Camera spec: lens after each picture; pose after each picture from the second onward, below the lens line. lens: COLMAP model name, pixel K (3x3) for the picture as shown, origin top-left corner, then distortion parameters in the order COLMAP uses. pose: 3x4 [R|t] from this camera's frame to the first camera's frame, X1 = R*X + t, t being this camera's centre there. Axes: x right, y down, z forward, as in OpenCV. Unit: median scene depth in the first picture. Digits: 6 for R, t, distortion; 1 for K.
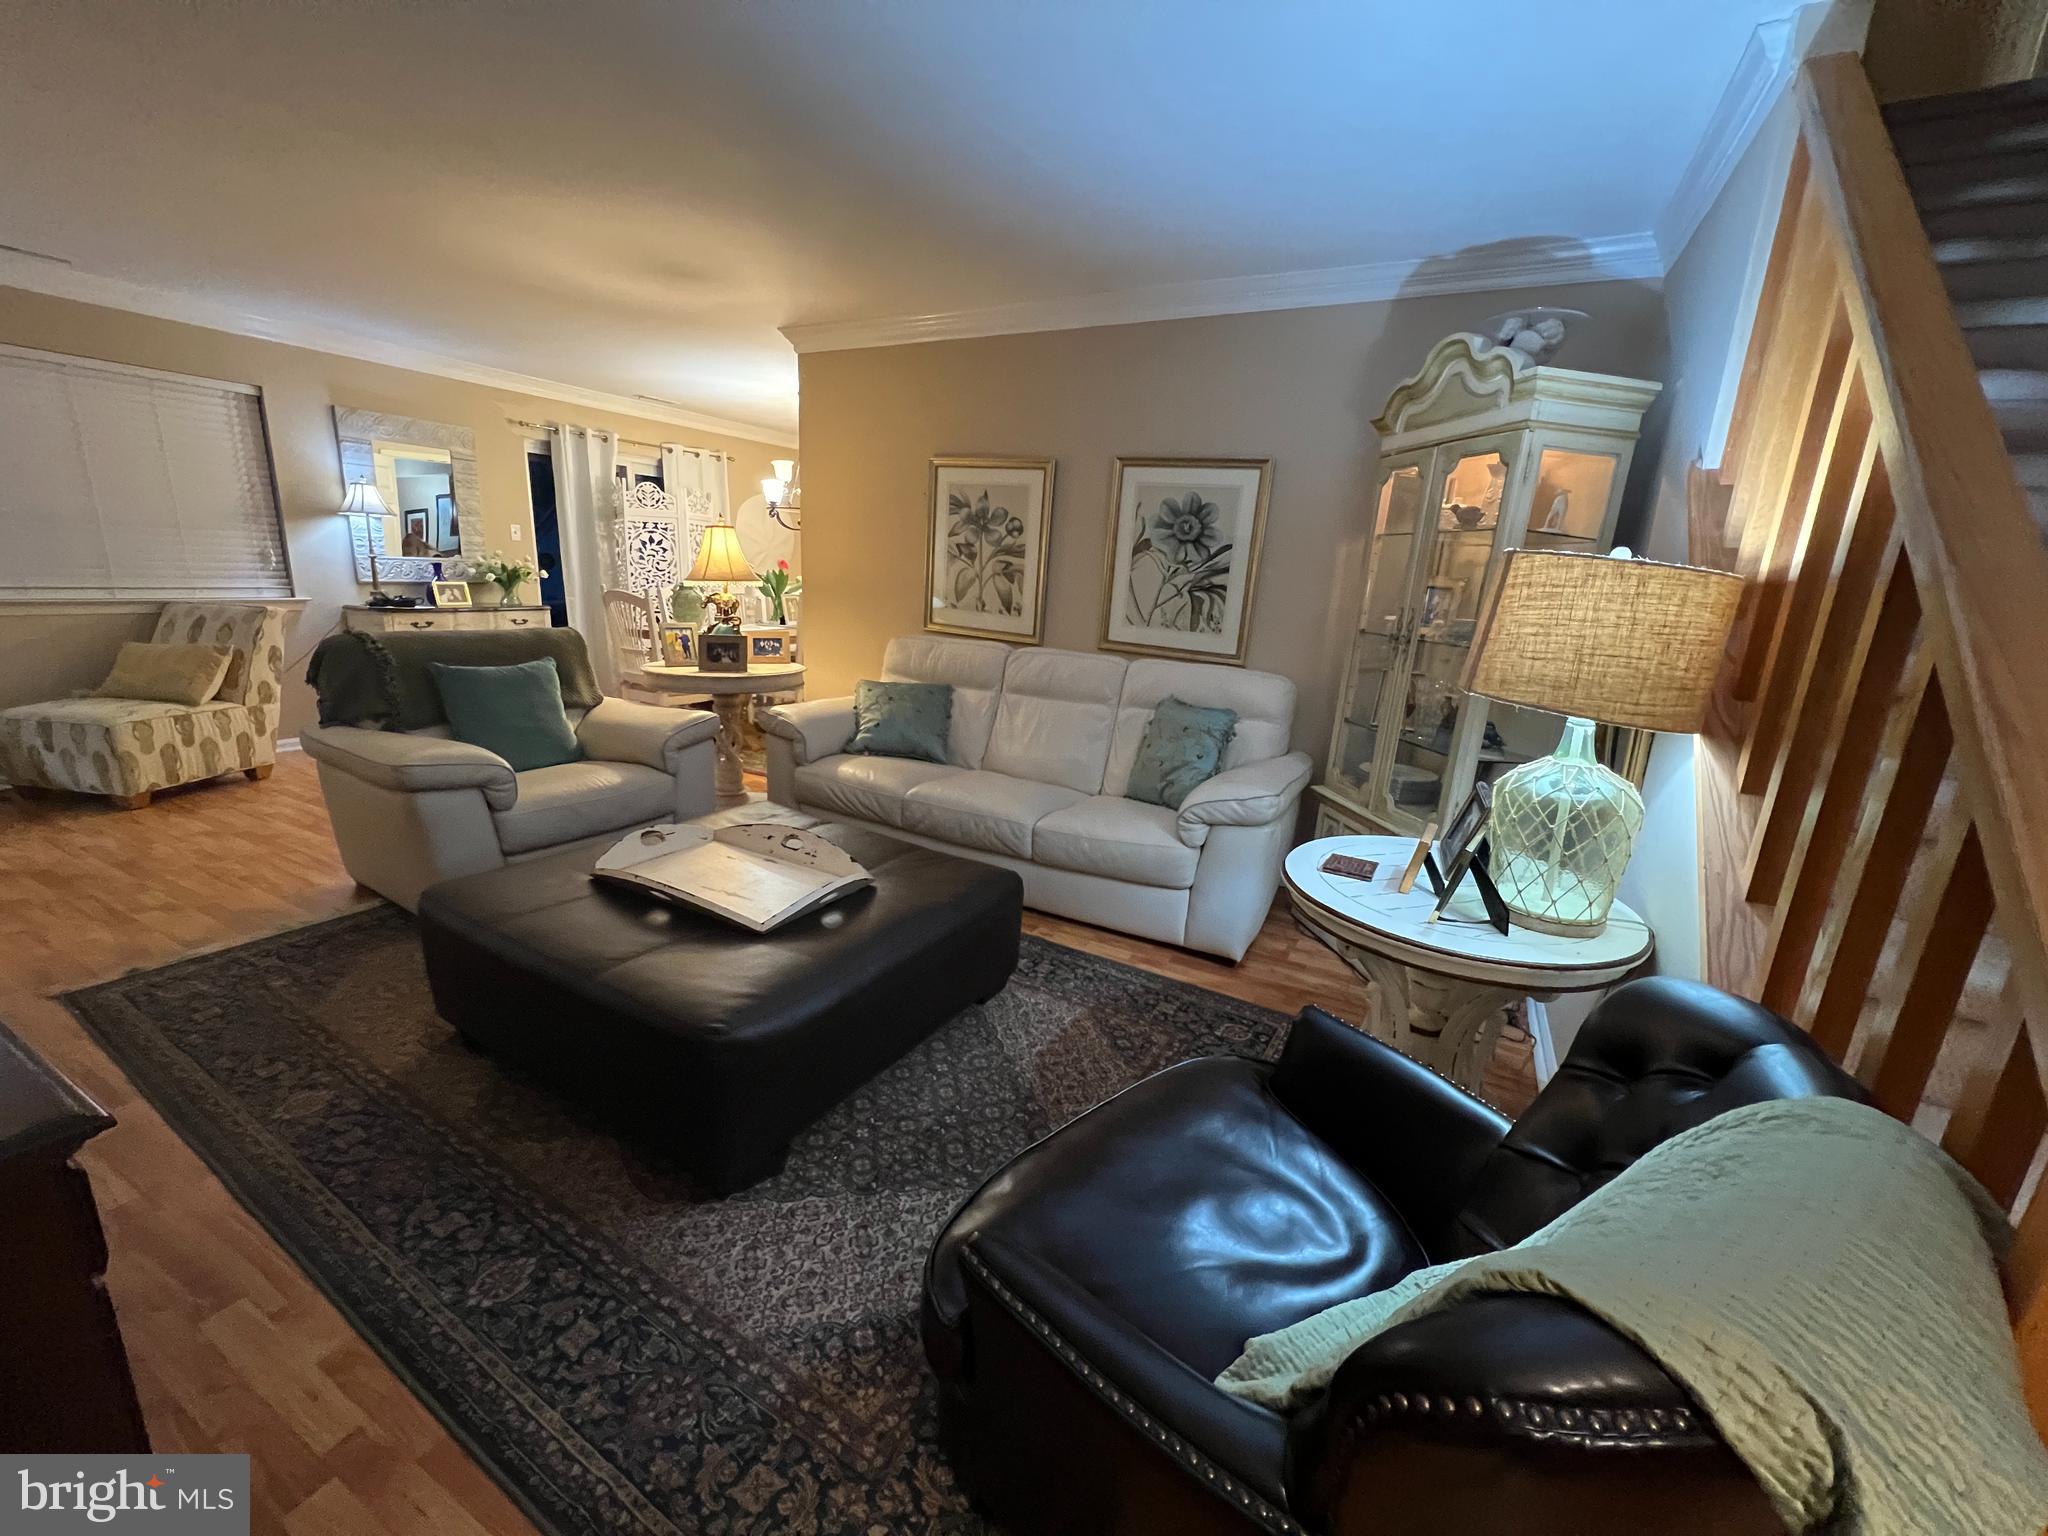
lens RADIAL K [[822.4, 0, 1032.4], [0, 822.4, 769.7], [0, 0, 1]] dist [0.000282, 0.000426]
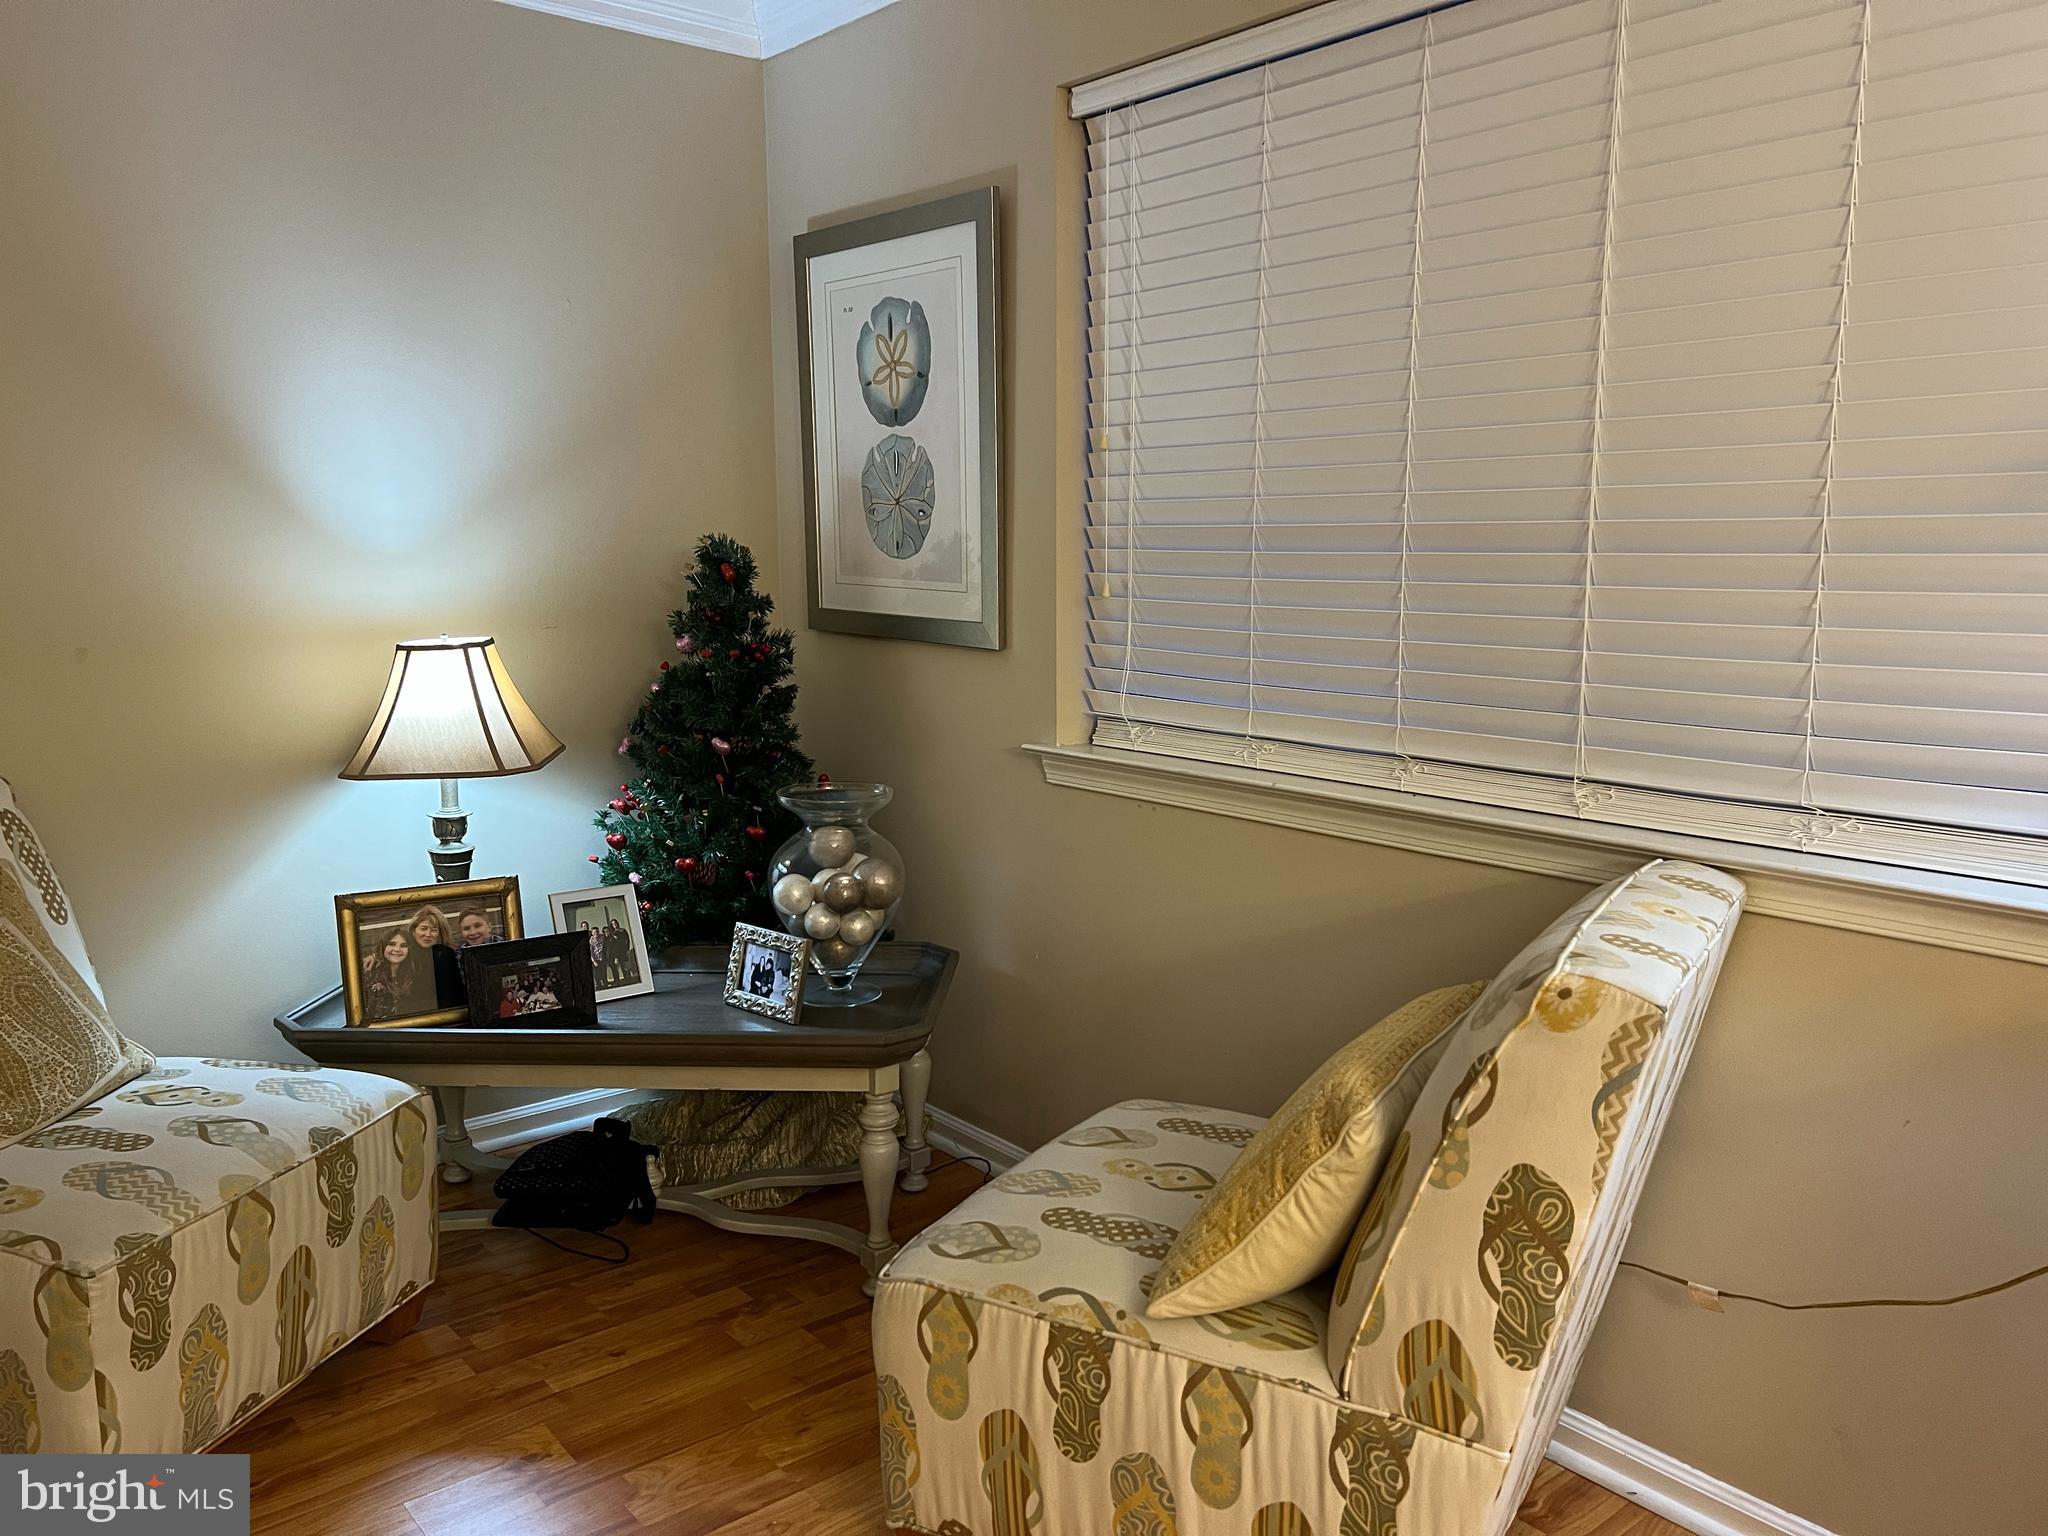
lens RADIAL K [[1534.5, 0, 1041.1], [0, 1534.5, 780.0], [0, 0, 1]] dist [0.069581, -0.083553]
pose [[-0.370411, 0.092921, -0.924209, -0.670629], [-0.238173, 0.952218, 0.191194, -0.312513], [0.897814, 0.290942, -0.330581, 1.148096]]
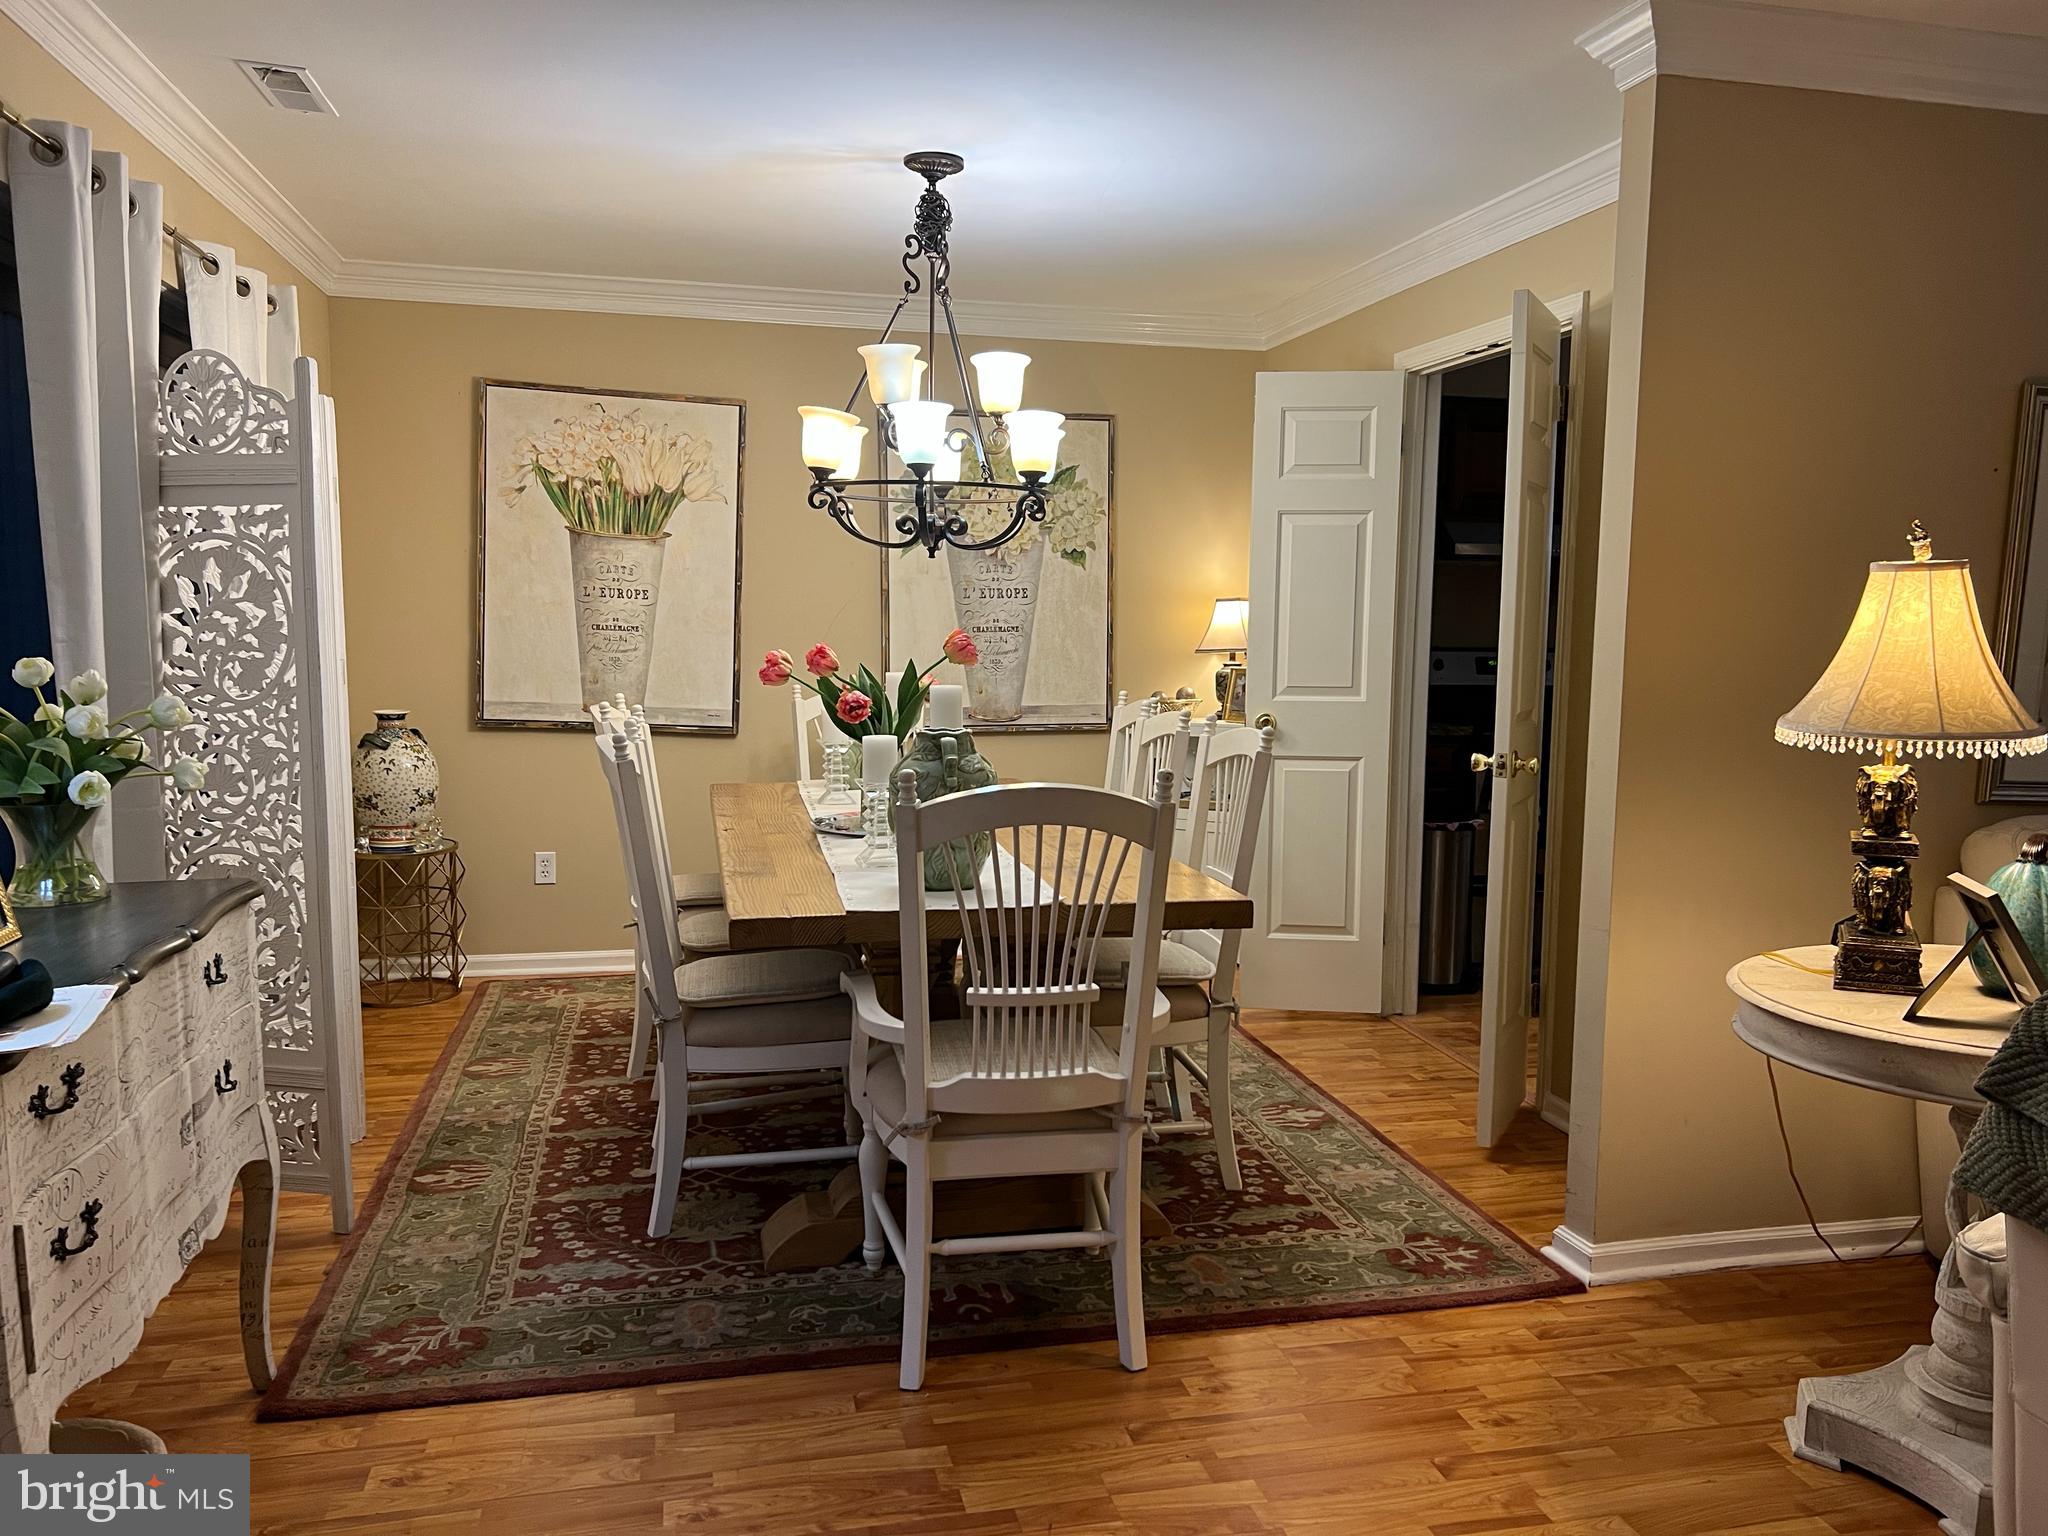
lens RADIAL K [[1534.5, 0, 1042.7], [0, 1534.5, 763.7], [0, 0, 1]] dist [0.069581, -0.083553]
pose [[0.746494, -0.101529, 0.657601, -1.091028], [0.177148, 0.982947, -0.049335, -0.261909], [-0.641378, 0.153321, 0.751749, 0.806314]]
